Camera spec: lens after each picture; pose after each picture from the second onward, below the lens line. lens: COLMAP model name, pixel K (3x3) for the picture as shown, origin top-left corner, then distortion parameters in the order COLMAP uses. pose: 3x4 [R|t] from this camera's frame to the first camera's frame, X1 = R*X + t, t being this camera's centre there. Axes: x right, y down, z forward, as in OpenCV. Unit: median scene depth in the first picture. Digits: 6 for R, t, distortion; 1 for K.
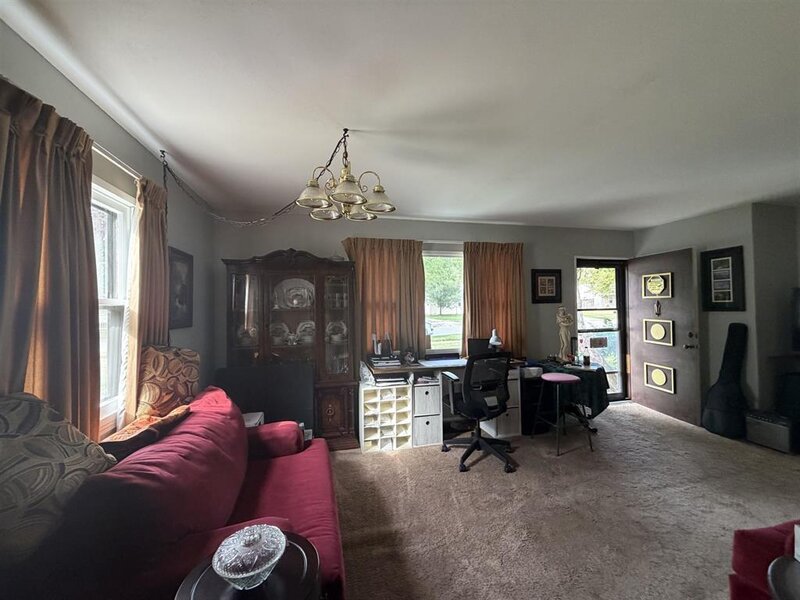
lens RADIAL K [[318.8, 0, 400.3], [0, 318.8, 298.2], [0, 0, 1]] dist [-0.002290, -0.000155]
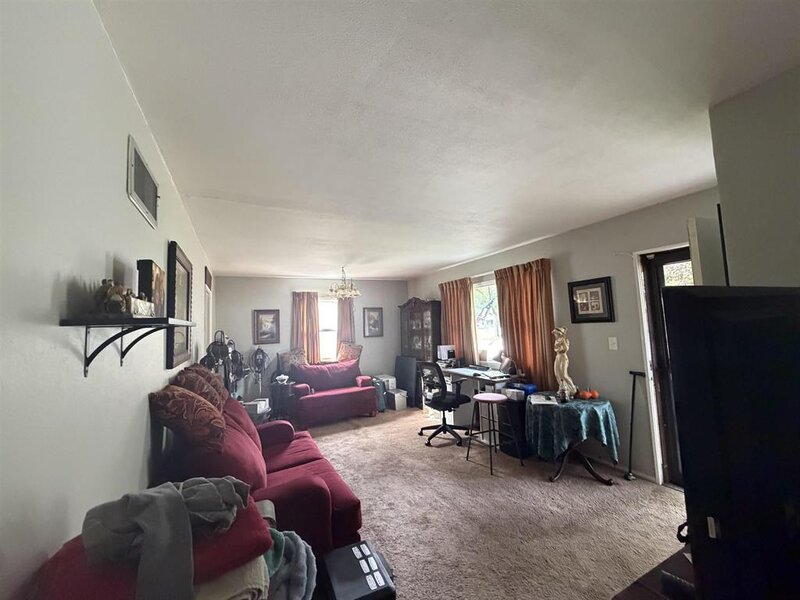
lens RADIAL K [[318.8, 0, 398.9], [0, 318.8, 299.6], [0, 0, 1]] dist [-0.002290, -0.000155]
pose [[0.221667, -0.080642, -0.971782, 1.132240], [0.046041, 0.996329, -0.072177, -0.006464], [0.974035, -0.028742, 0.224566, 0.369656]]
